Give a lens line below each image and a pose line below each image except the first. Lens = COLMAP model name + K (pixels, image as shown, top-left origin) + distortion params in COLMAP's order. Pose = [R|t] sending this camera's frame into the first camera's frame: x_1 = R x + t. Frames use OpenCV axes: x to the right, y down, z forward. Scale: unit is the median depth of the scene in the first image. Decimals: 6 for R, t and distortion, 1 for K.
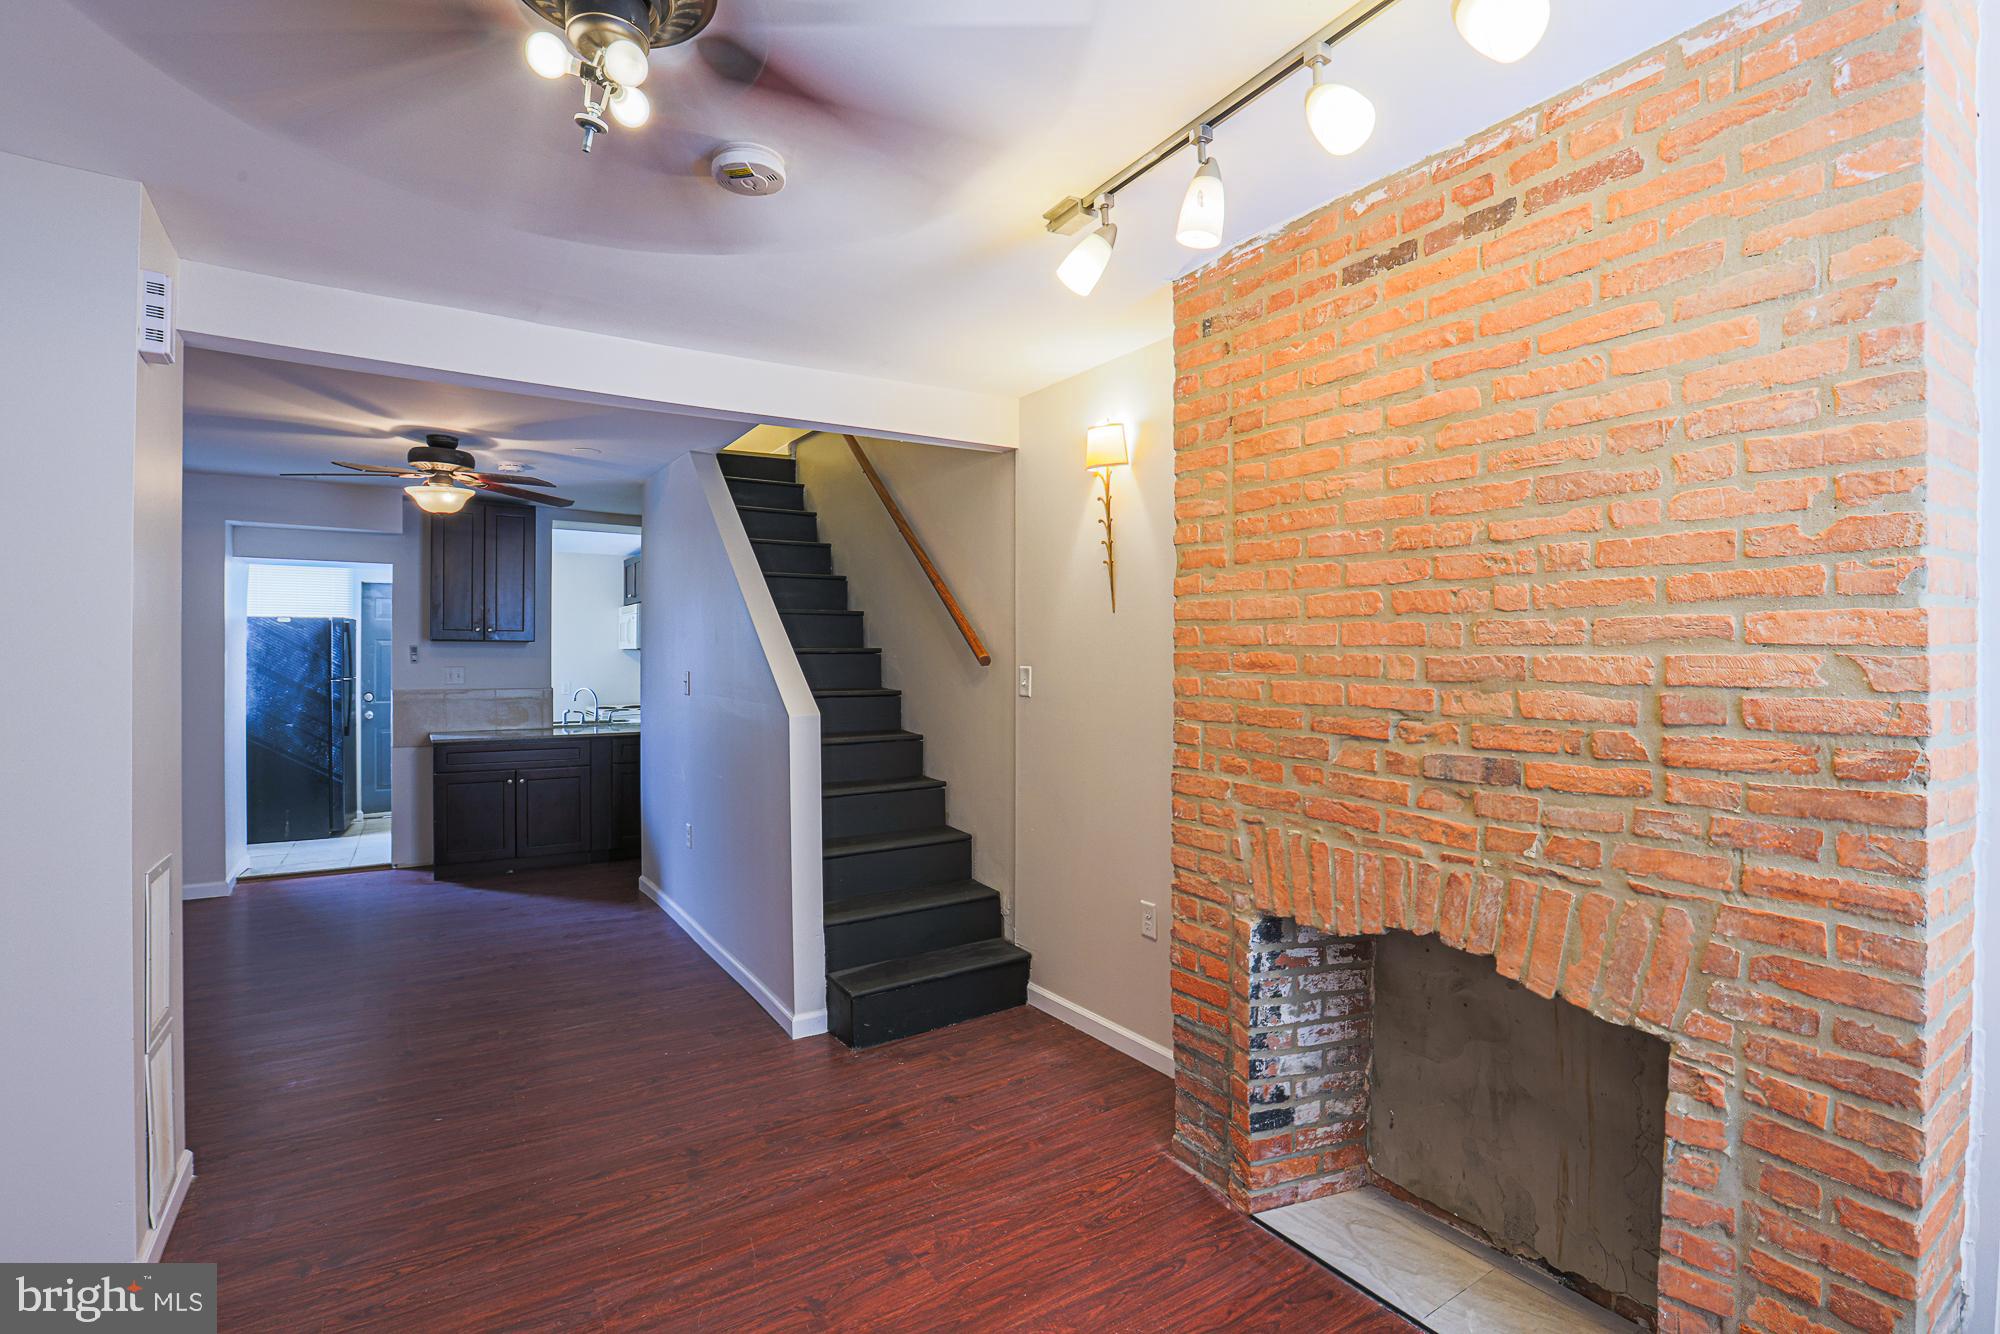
lens RADIAL K [[920.9, 0, 1001.6], [0, 920.9, 656.5], [0, 0, 1]] dist [-0.057678, 0.023911]
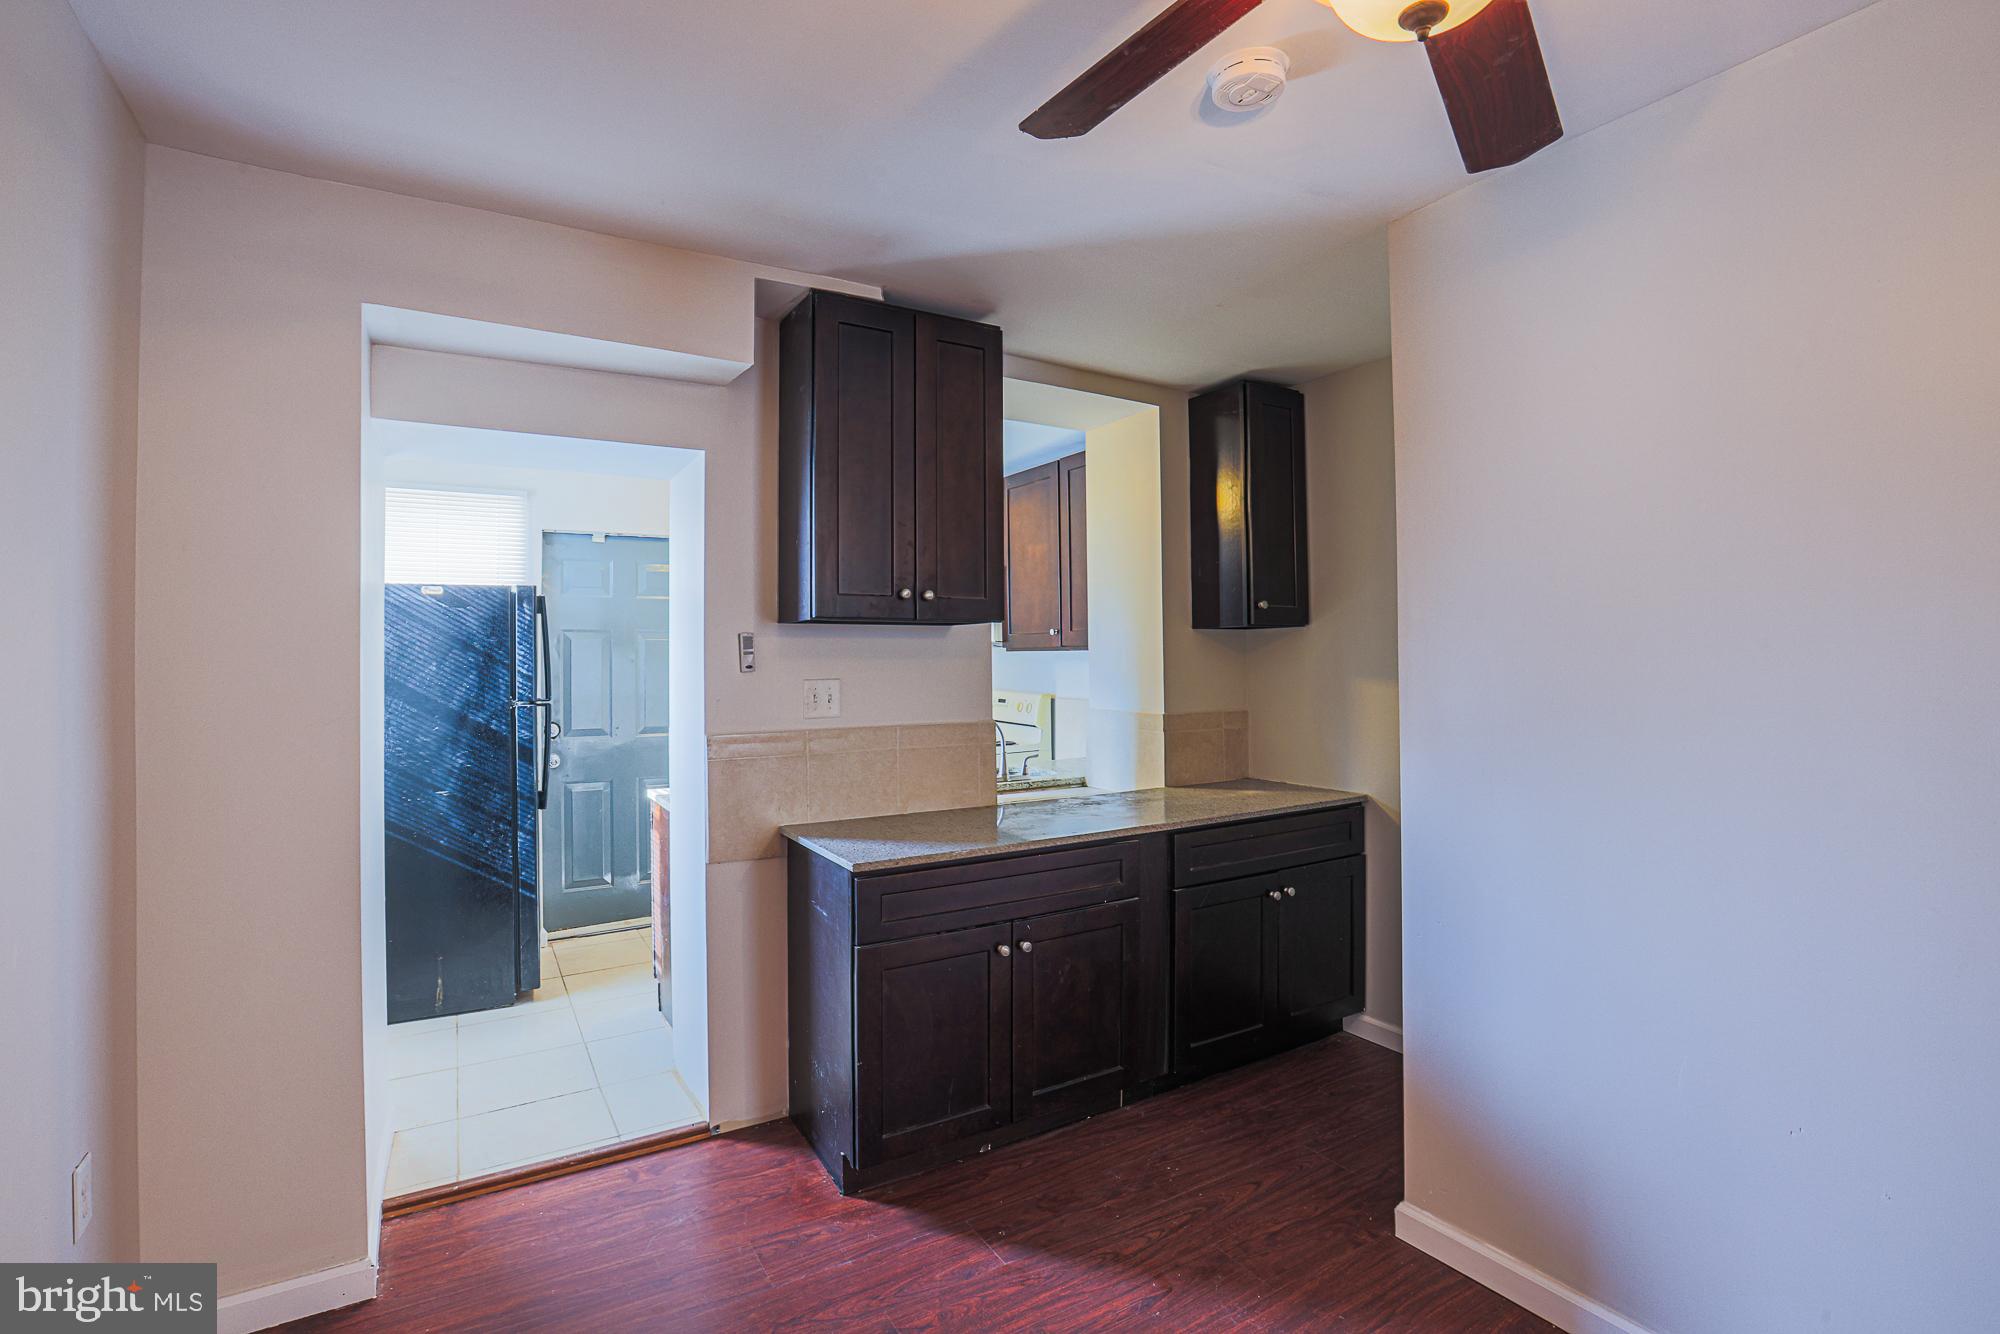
lens RADIAL K [[920.9, 0, 1001.6], [0, 920.9, 656.5], [0, 0, 1]] dist [-0.057678, 0.023911]
pose [[0.999254, -0.006889, -0.038002, -0.959500], [0.006713, 0.999966, -0.004766, 0.004377], [0.038033, 0.004507, 0.999266, 1.041564]]
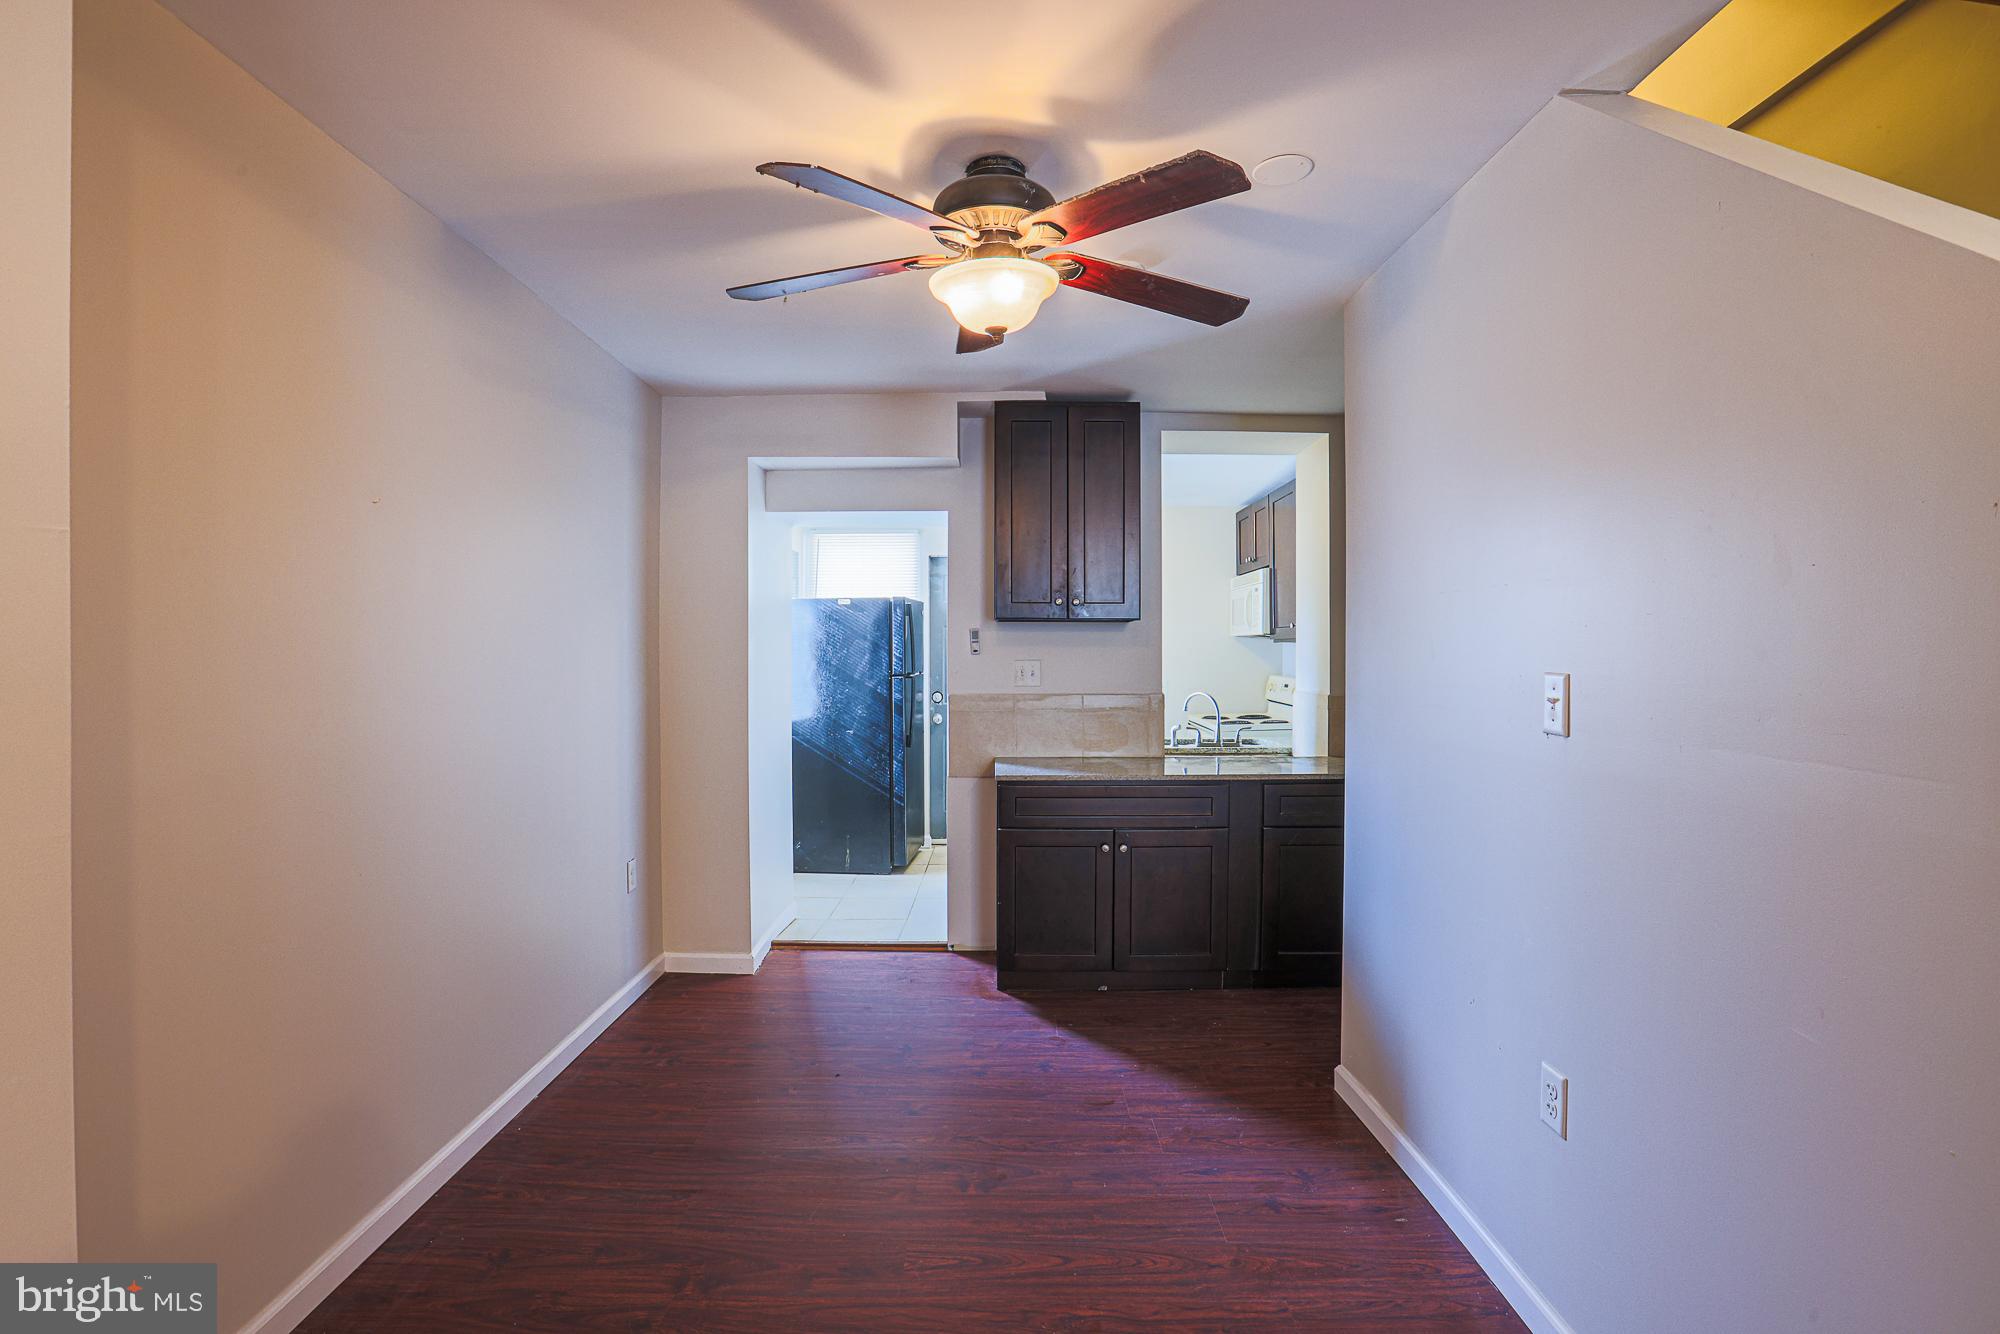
lens RADIAL K [[916.9, 0, 999.5], [0, 916.9, 679.1], [0, 0, 1]] dist [-0.049516, 0.010990]
pose [[0.836342, 0.016093, -0.547972, -0.483988], [-0.000374, 0.999586, 0.028786, 0.010581], [0.548208, -0.023870, 0.836001, 0.813788]]
